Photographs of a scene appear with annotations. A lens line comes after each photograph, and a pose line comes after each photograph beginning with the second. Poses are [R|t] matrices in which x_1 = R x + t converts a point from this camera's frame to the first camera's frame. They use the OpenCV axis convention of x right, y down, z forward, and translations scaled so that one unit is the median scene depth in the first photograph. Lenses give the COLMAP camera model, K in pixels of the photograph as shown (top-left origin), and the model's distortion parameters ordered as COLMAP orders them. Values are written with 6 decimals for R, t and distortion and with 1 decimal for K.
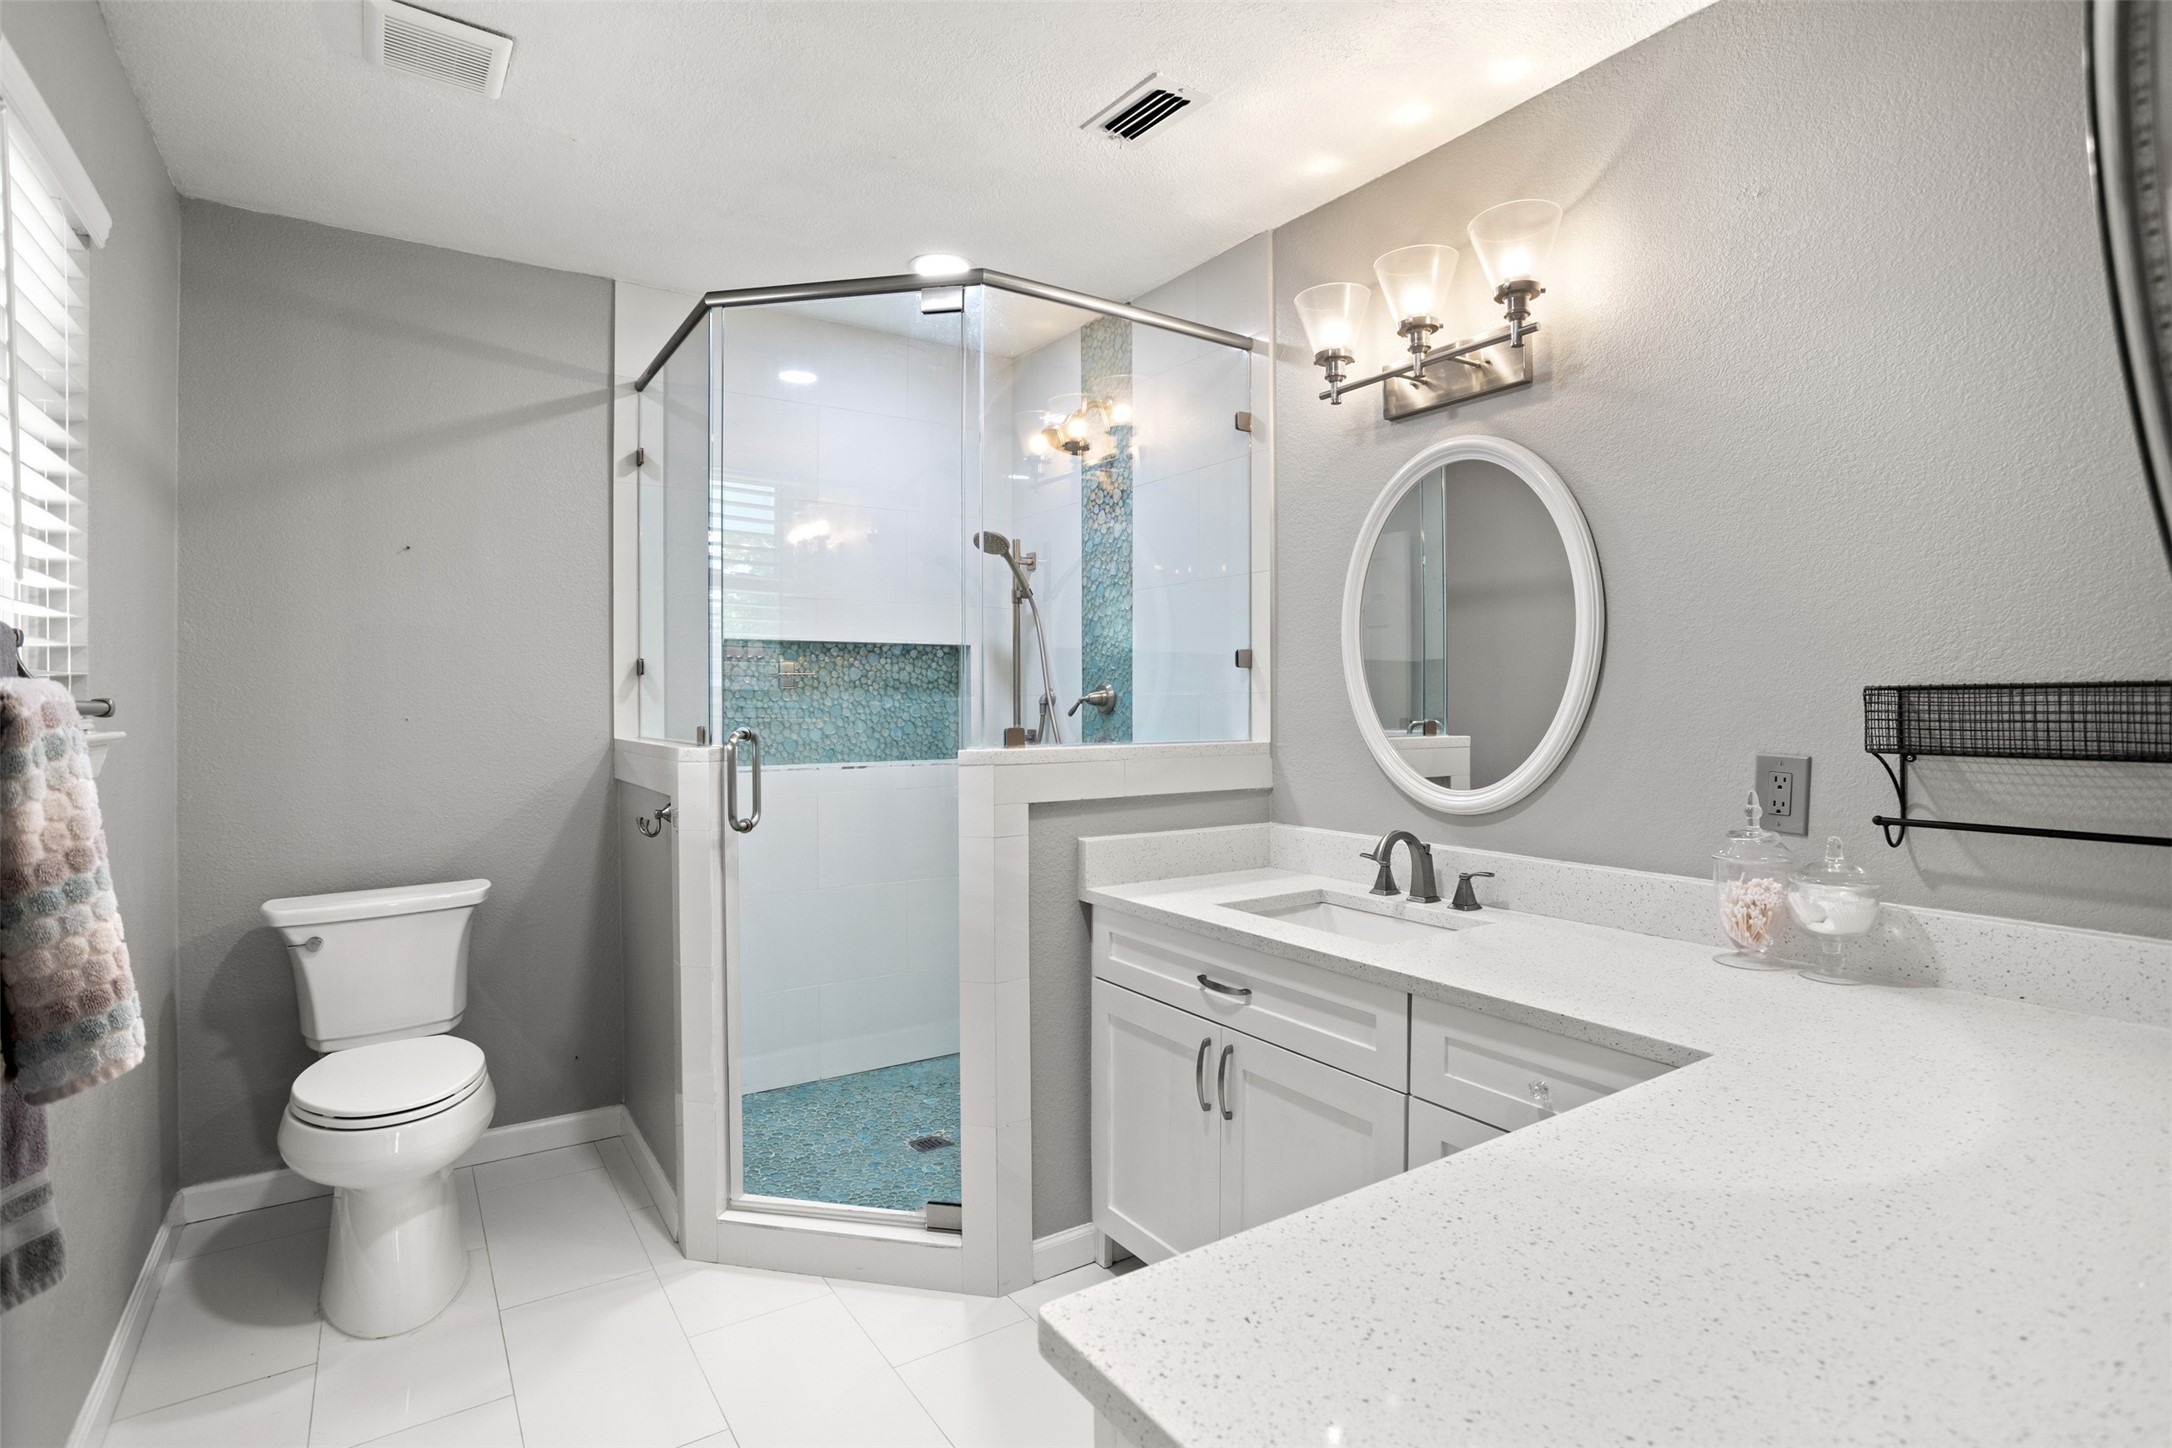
lens RADIAL K [[1071.5, 0, 1086.1], [0, 1071.5, 714.0], [0, 0, 1]] dist [-0.052565, 0.024082]
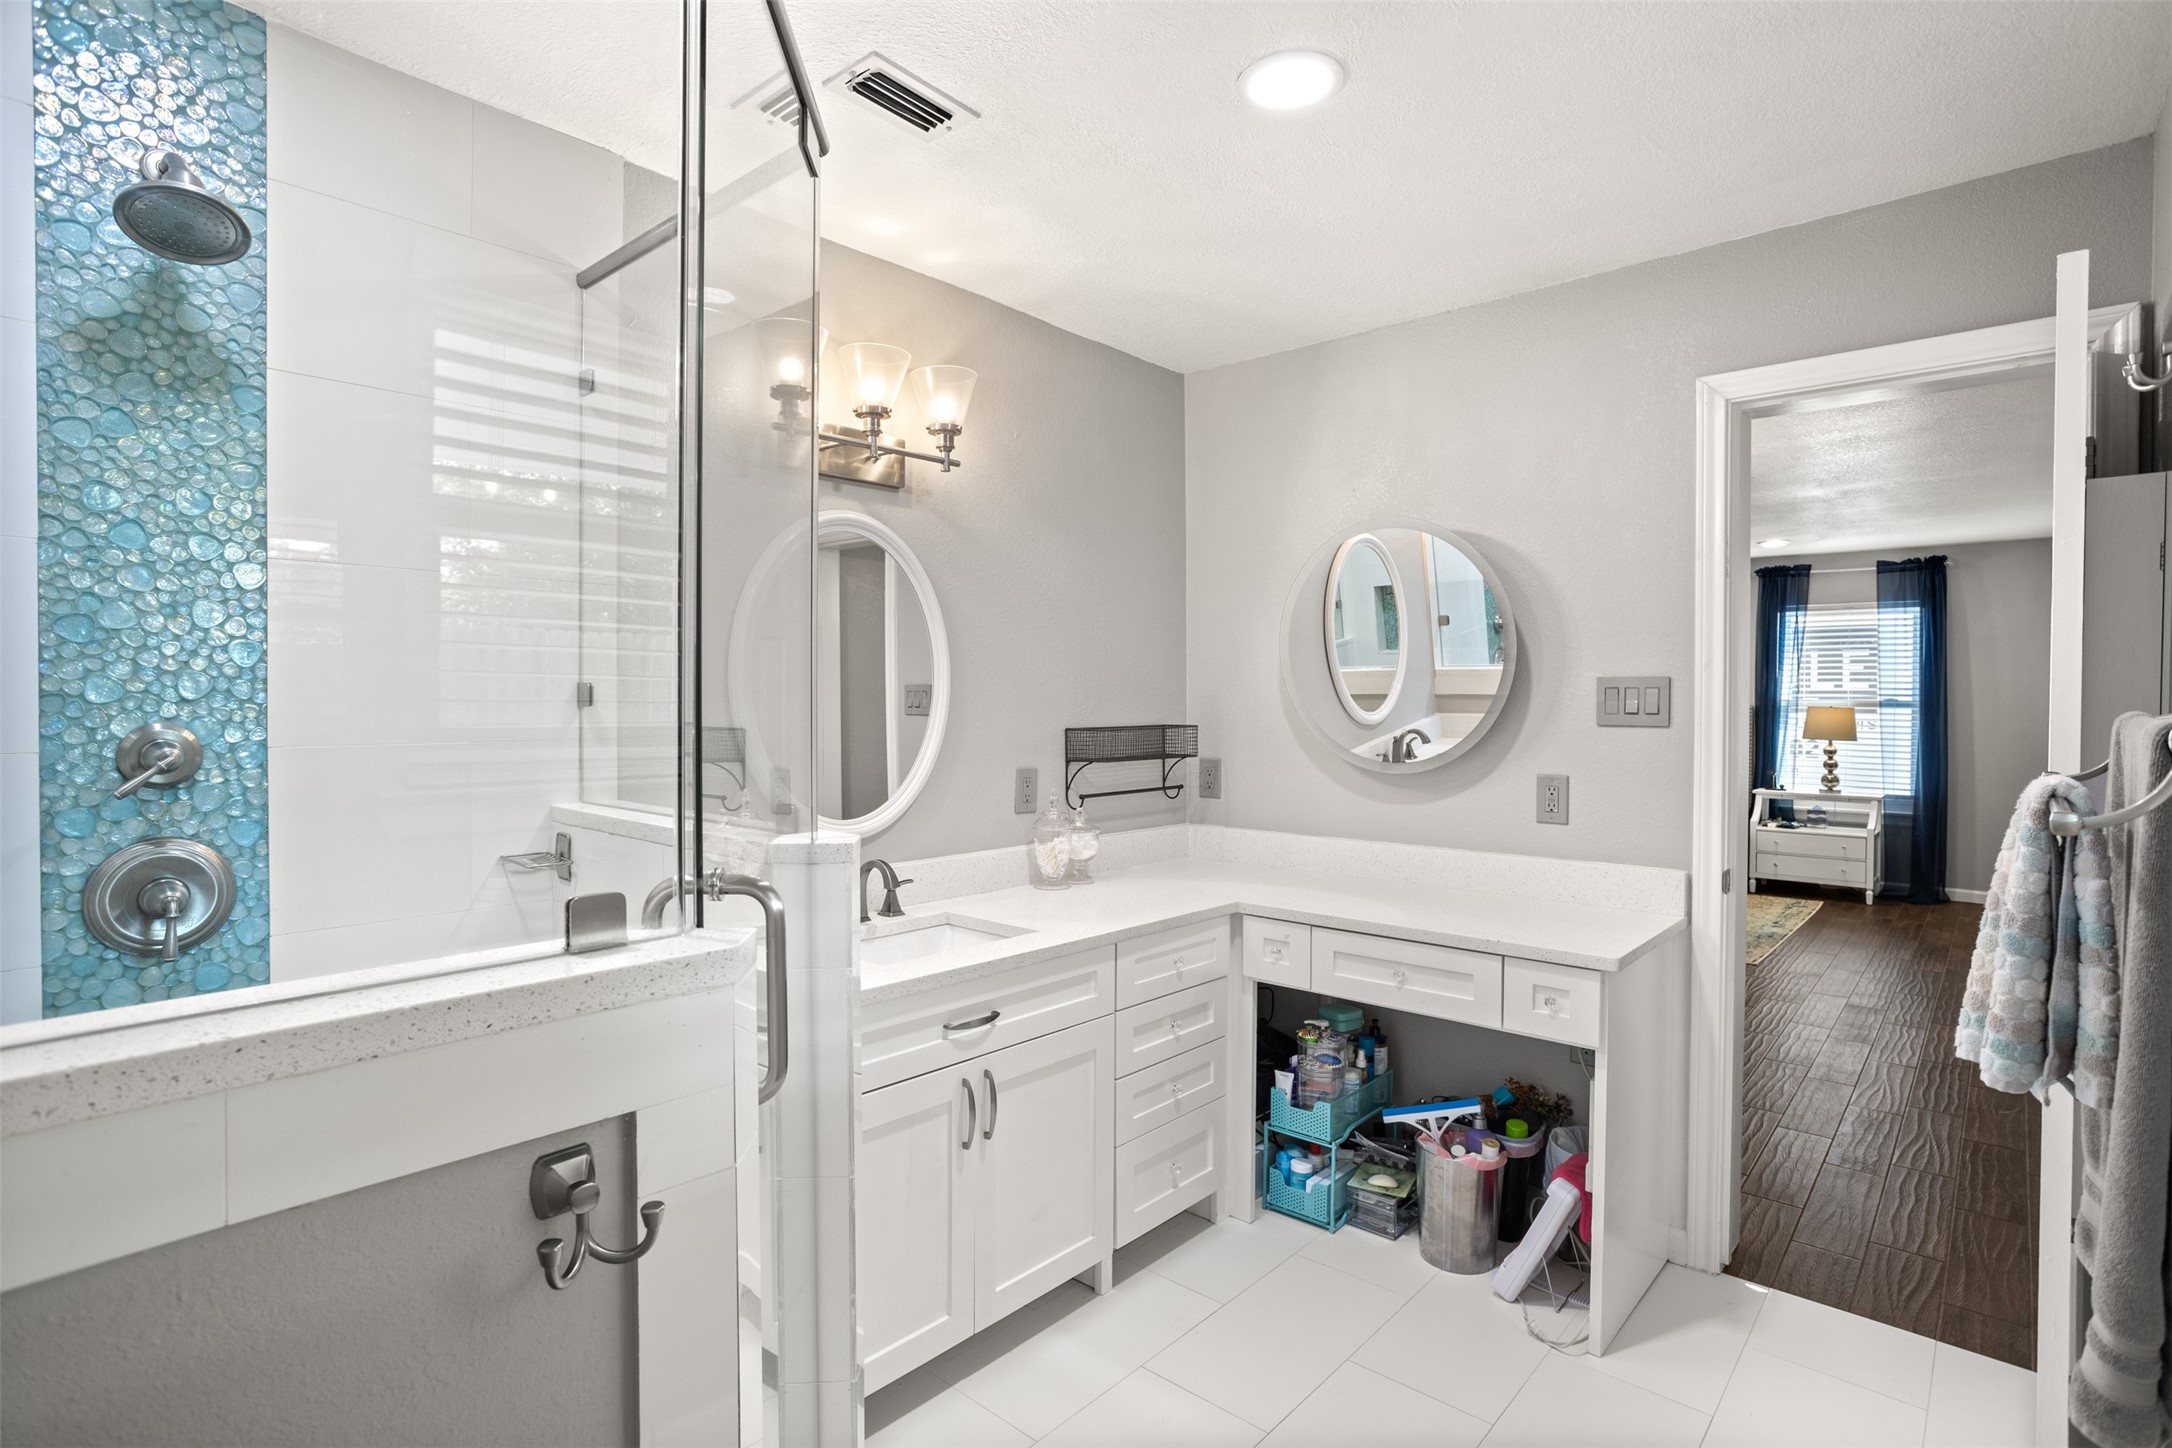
lens RADIAL K [[1071.5, 0, 1101.6], [0, 1071.5, 724.4], [0, 0, 1]] dist [-0.052565, 0.024082]
pose [[-0.260104, -0.016148, 0.965445, -0.921356], [0.009653, 0.999767, 0.019323, -0.056880], [-0.965532, 0.014345, -0.259888, 1.155104]]
